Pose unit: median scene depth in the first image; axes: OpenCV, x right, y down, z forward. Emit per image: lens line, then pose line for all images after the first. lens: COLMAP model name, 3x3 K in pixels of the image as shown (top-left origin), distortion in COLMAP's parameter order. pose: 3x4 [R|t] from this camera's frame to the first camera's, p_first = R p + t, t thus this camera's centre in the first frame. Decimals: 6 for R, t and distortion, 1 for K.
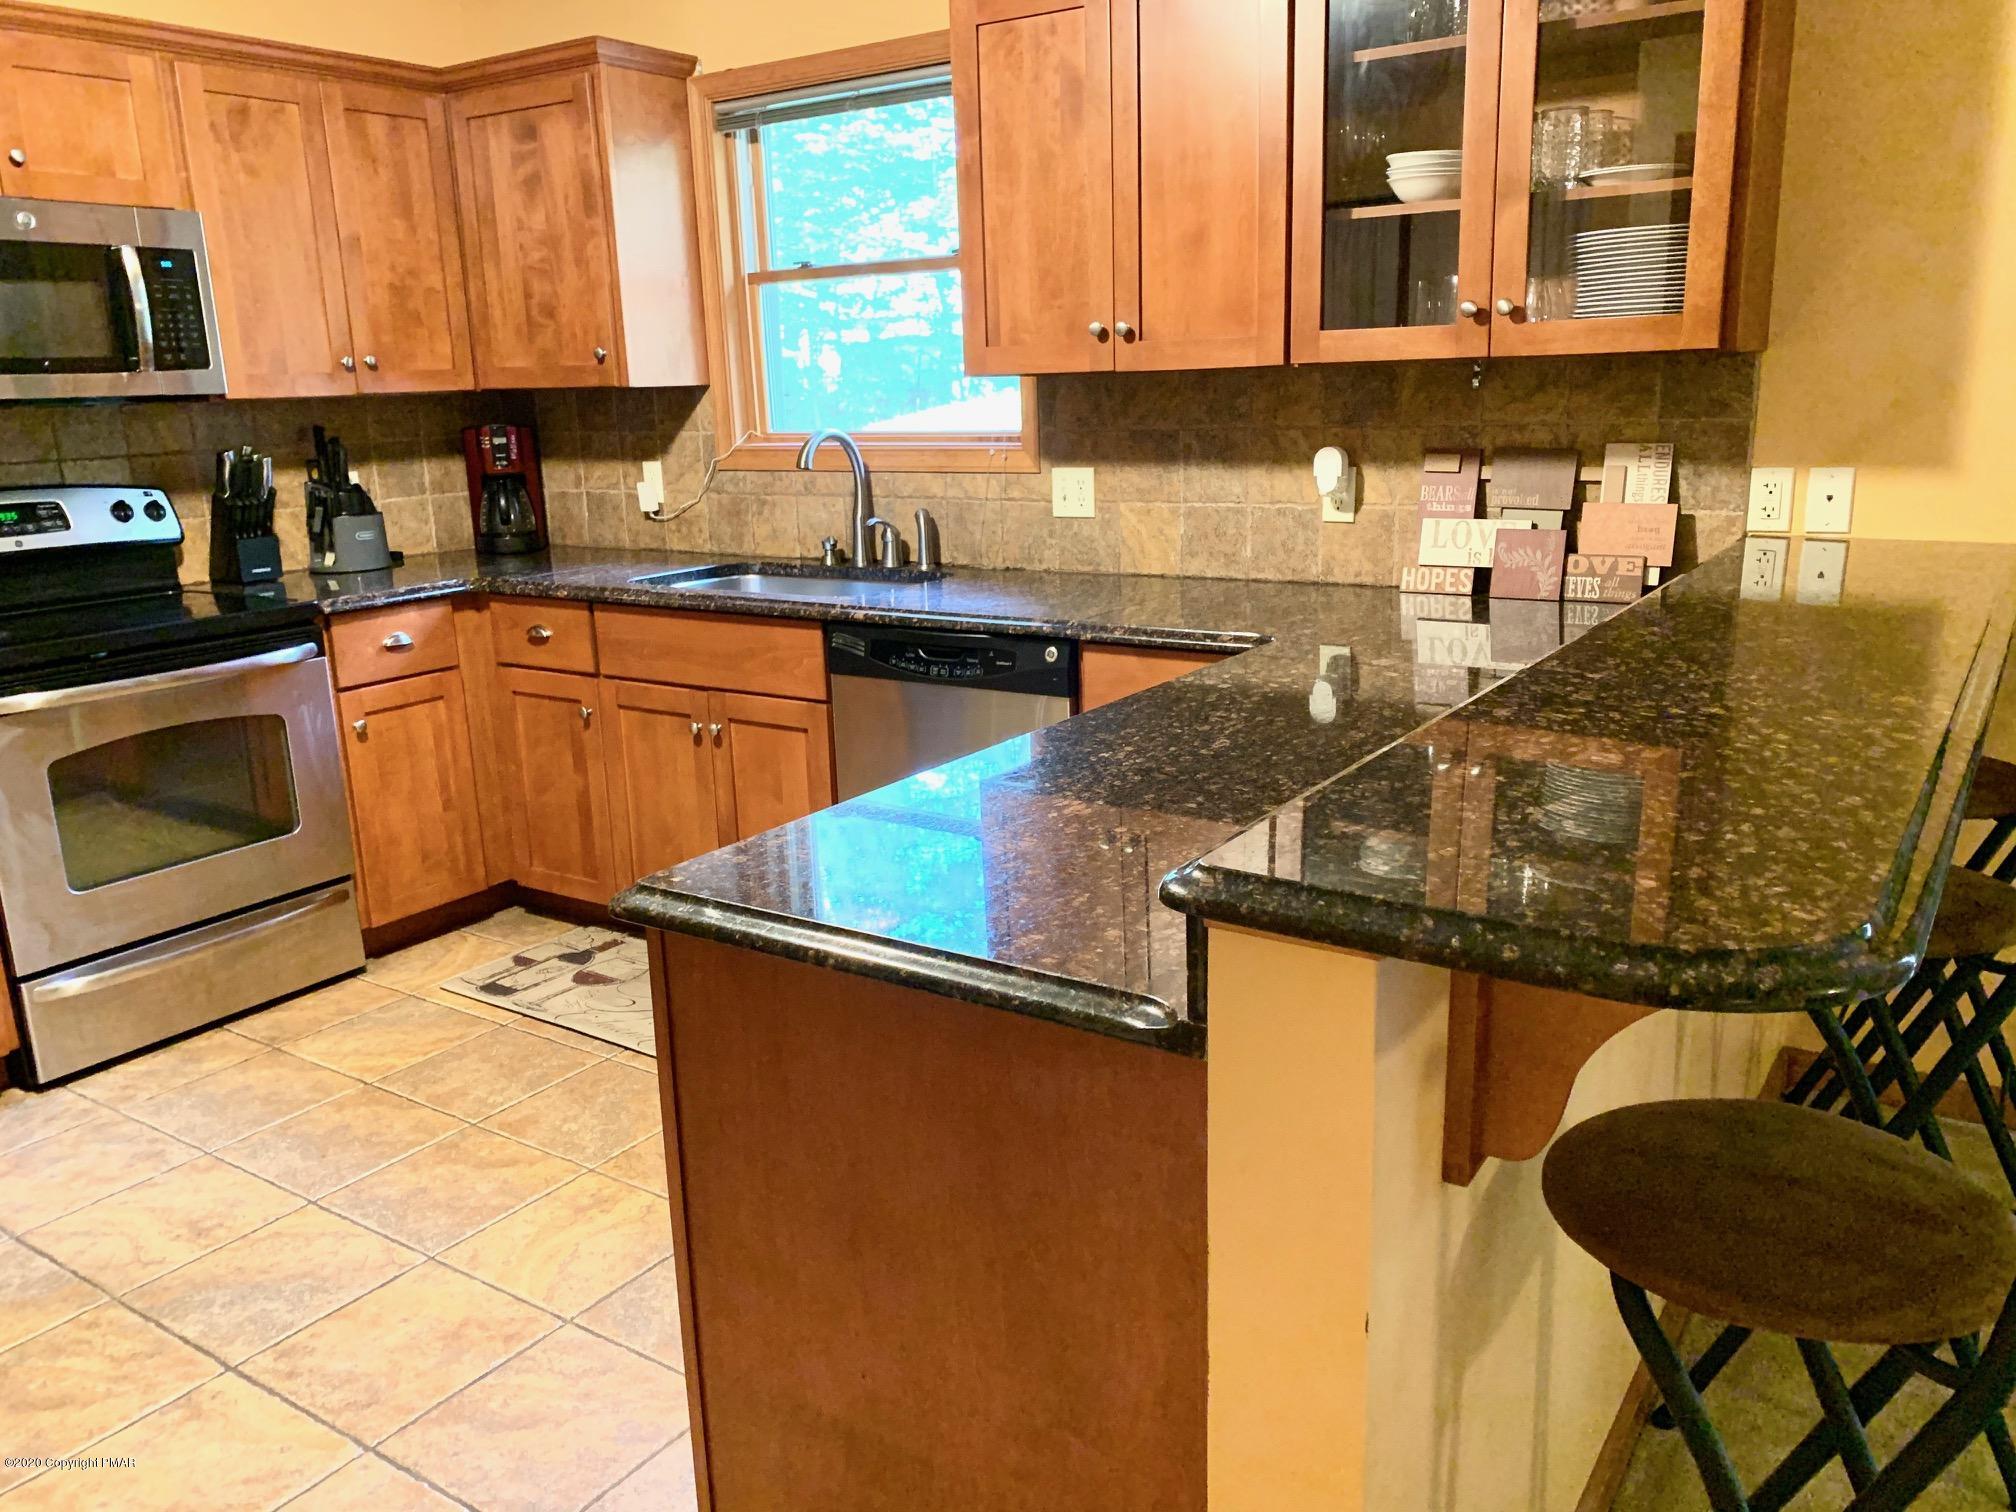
lens RADIAL K [[1577.9, 0, 1003.1], [0, 1577.9, 743.2], [0, 0, 1]] dist [0.030664, -0.006950]
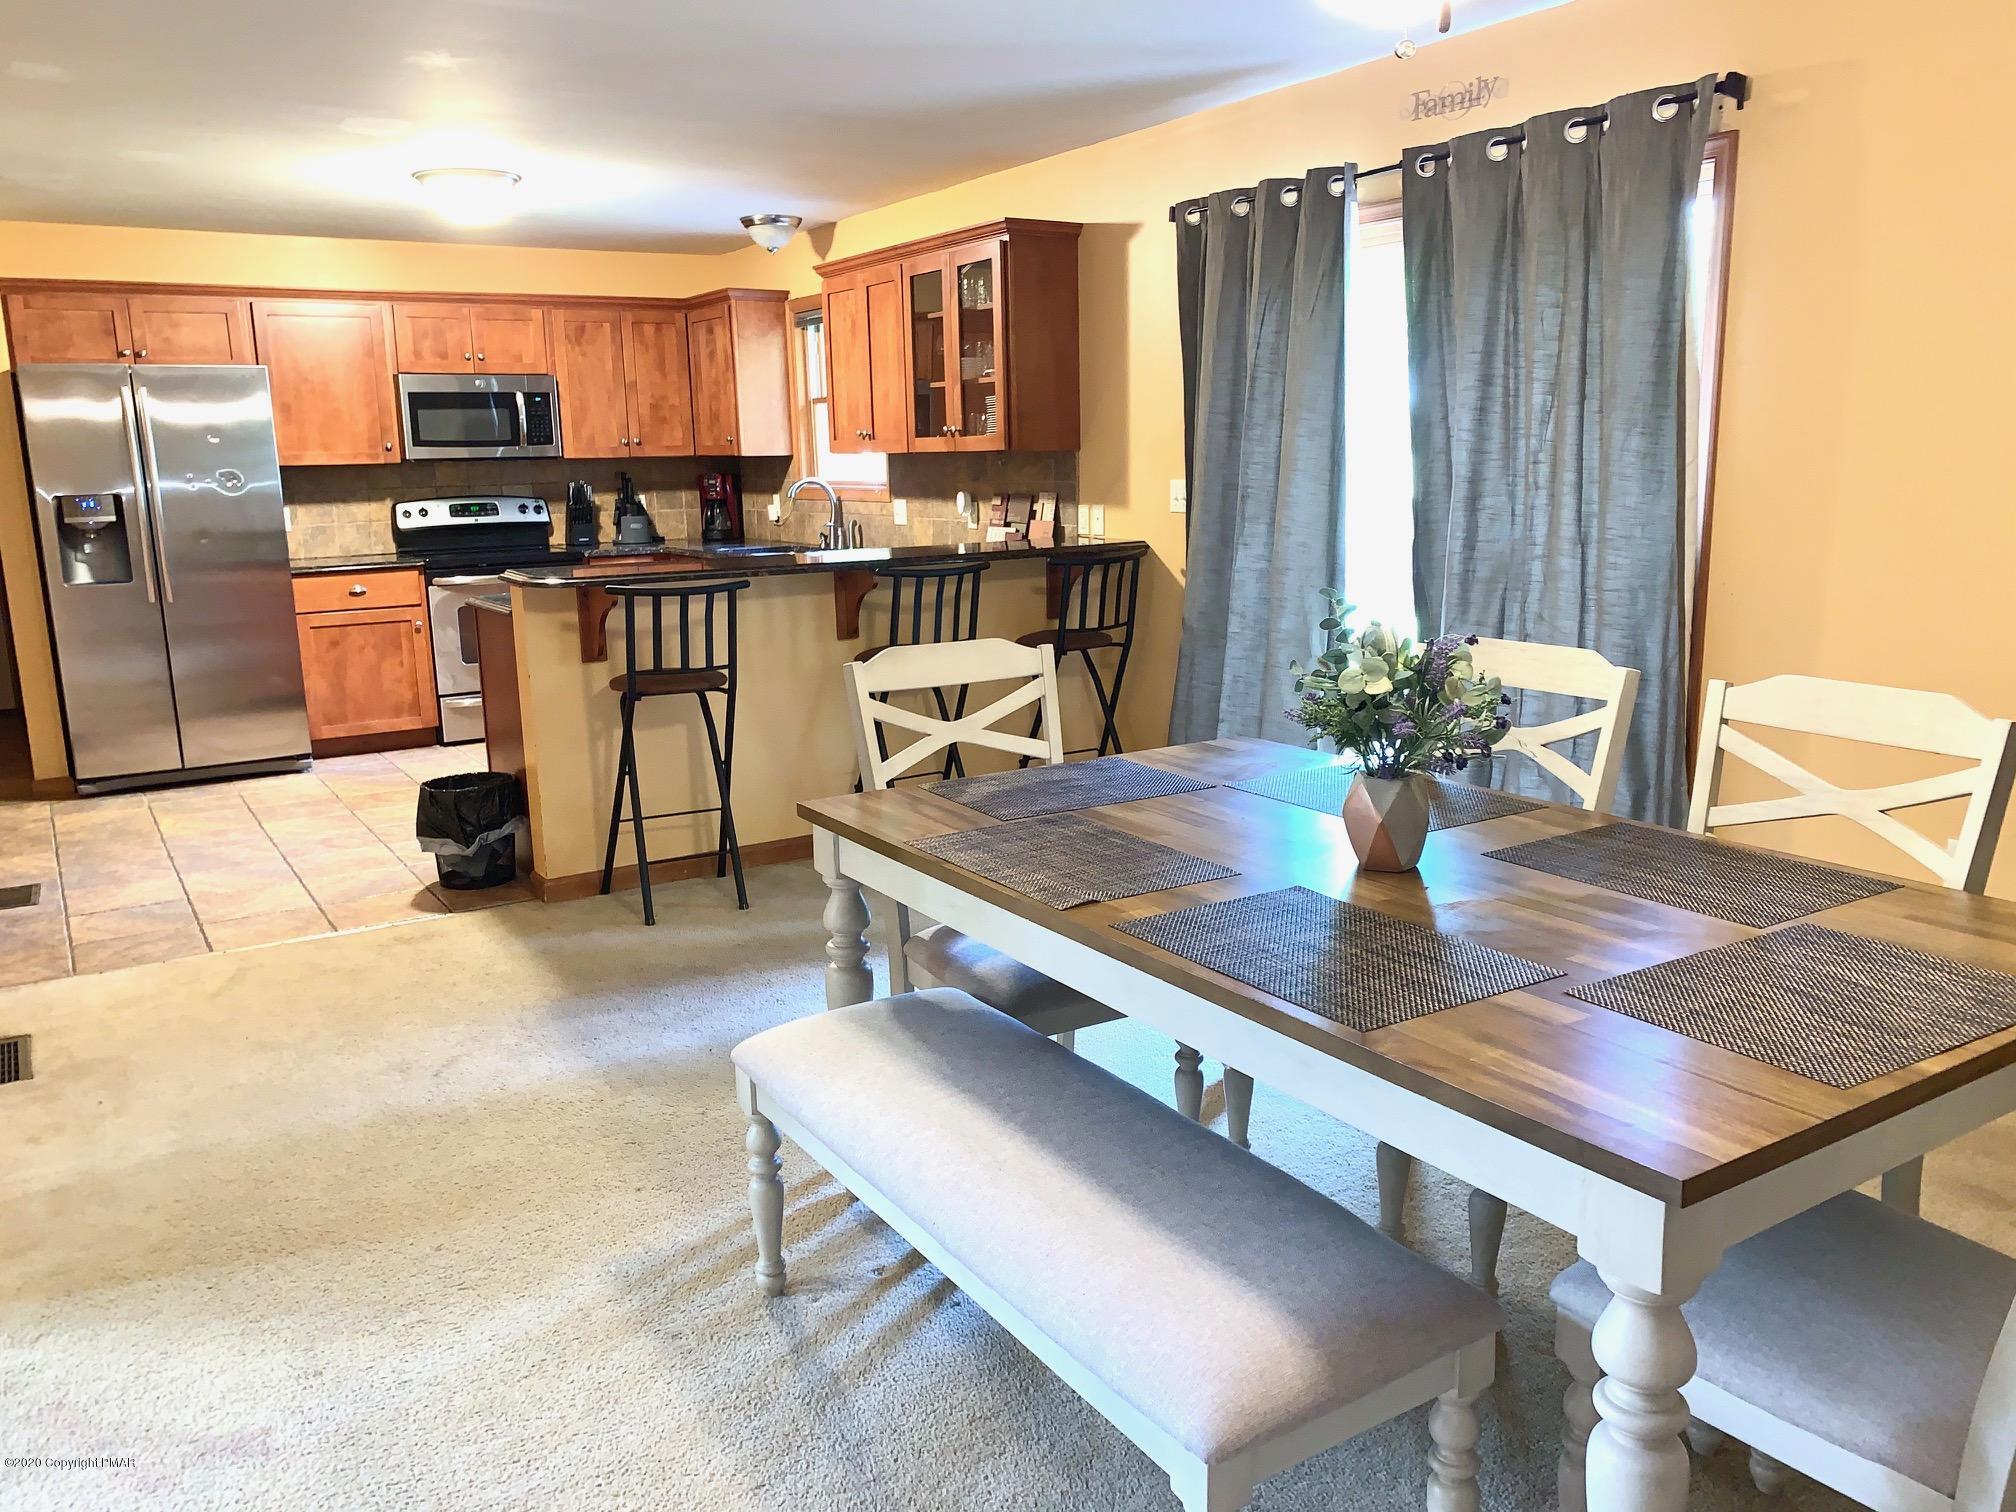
lens RADIAL K [[1538.6, 0, 1008.0], [0, 1538.6, 756.0], [0, 0, 1]] dist [0.047776, -0.077028]
pose [[0.922300, 0.089918, -0.375870, 0.889477], [-0.098721, 0.995106, -0.004182, 0.135732], [0.373654, 0.040963, 0.926663, -0.706617]]
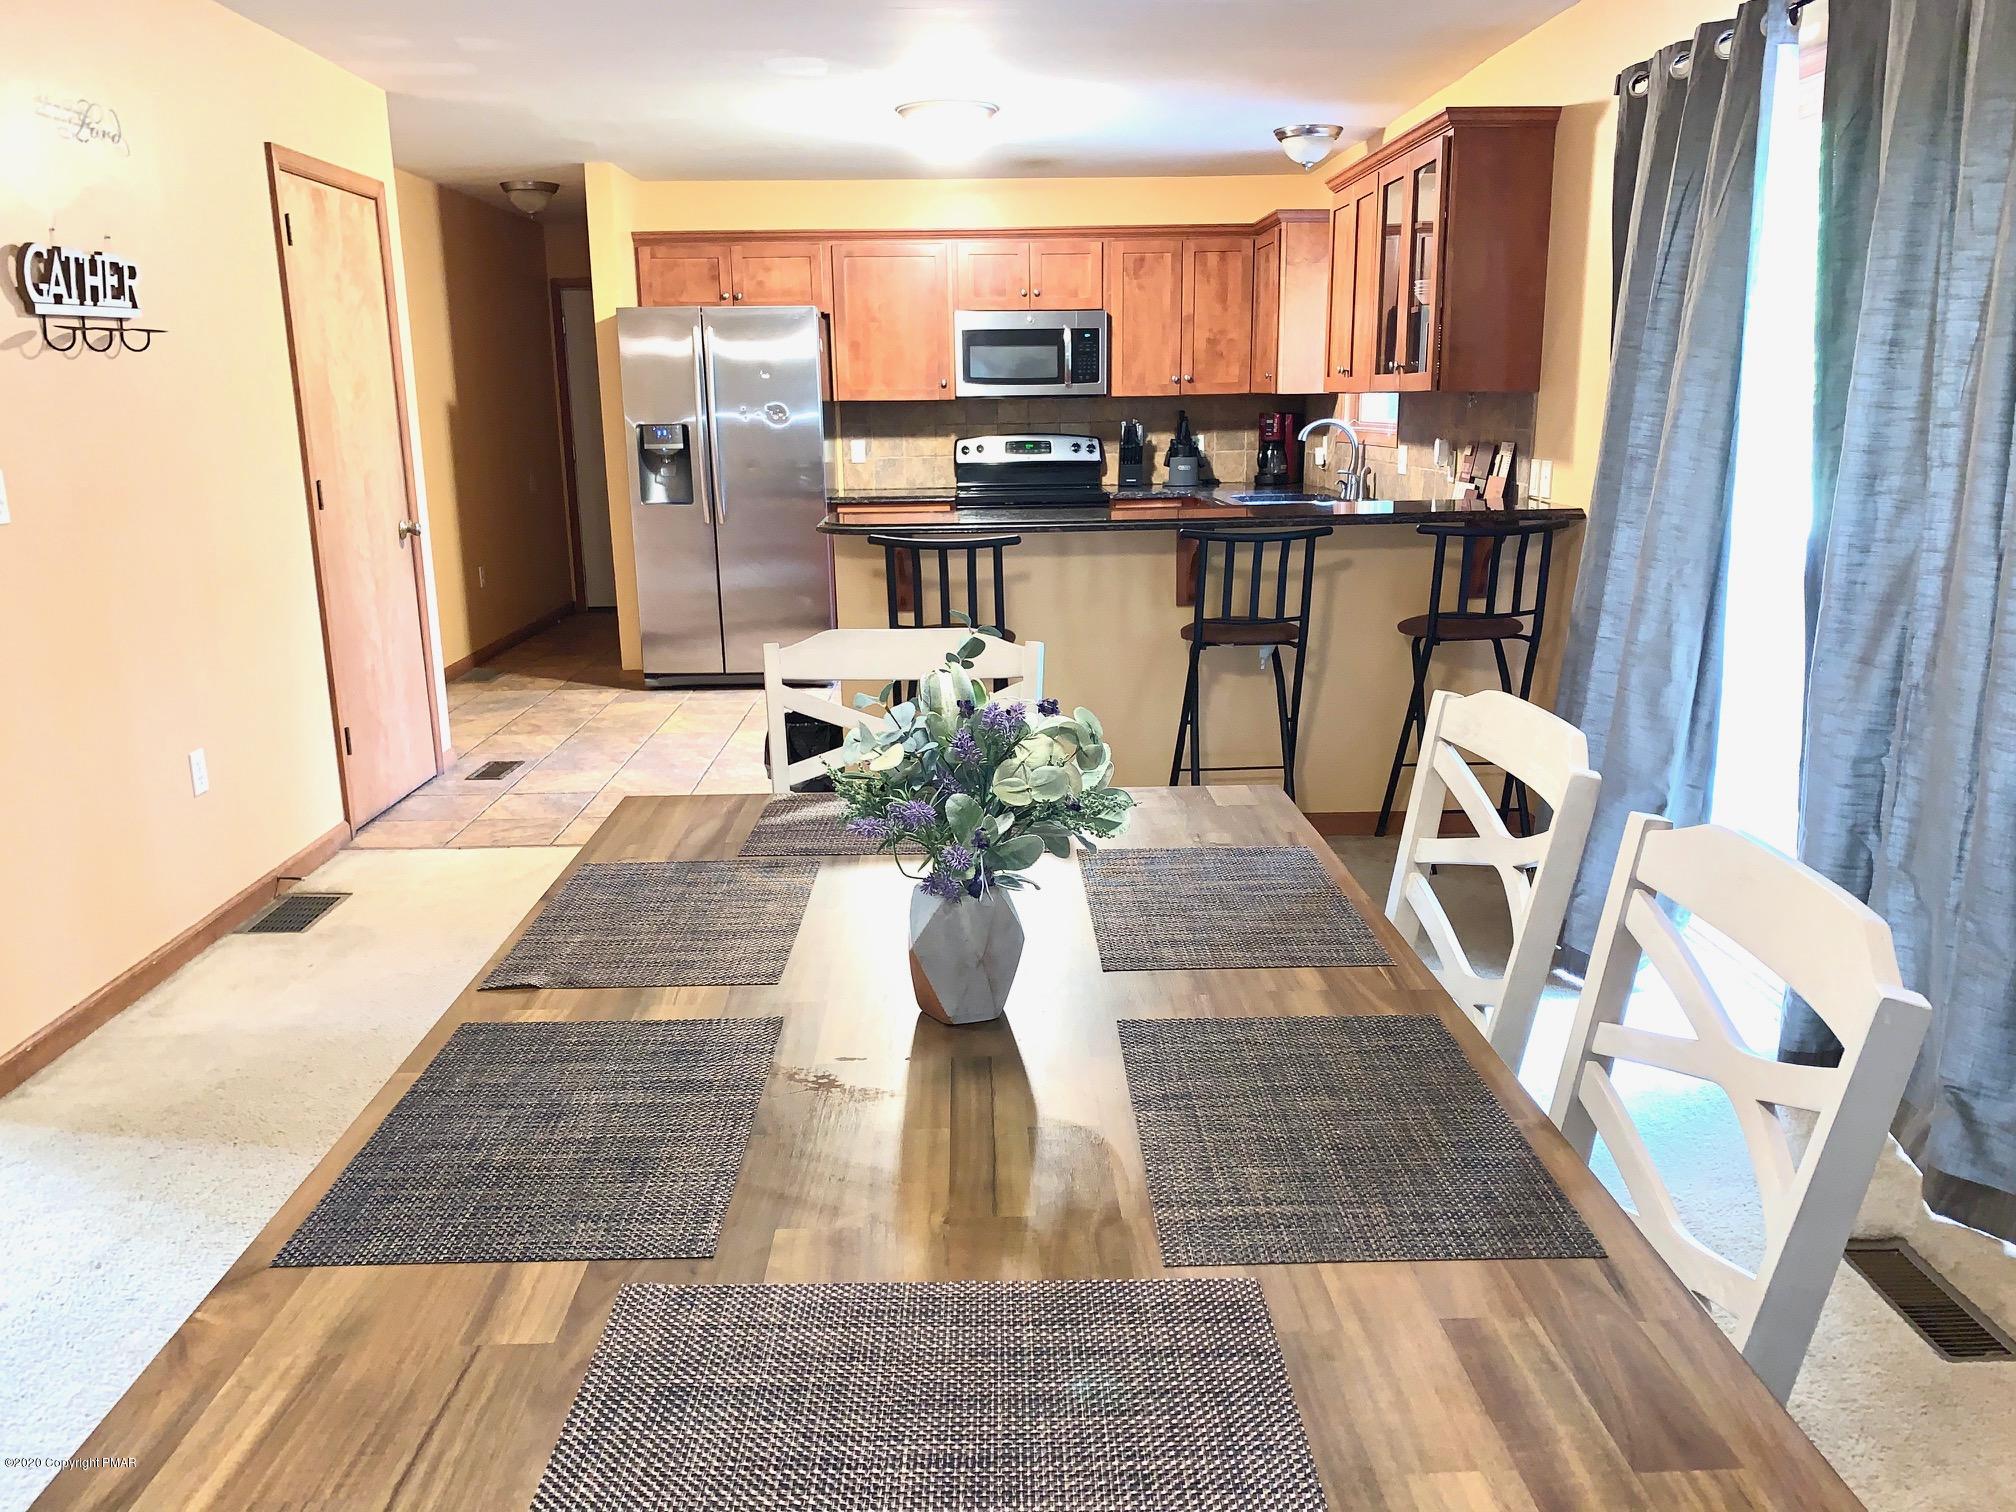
lens RADIAL K [[1530.5, 0, 1008.0], [0, 1530.5, 756.0], [0, 0, 1]] dist [0.107922, -0.197483]
pose [[0.593253, 0.209441, -0.777294, 1.123243], [-0.192576, 0.974451, 0.115585, 0.042426], [0.781643, 0.081117, 0.618429, -0.346950]]
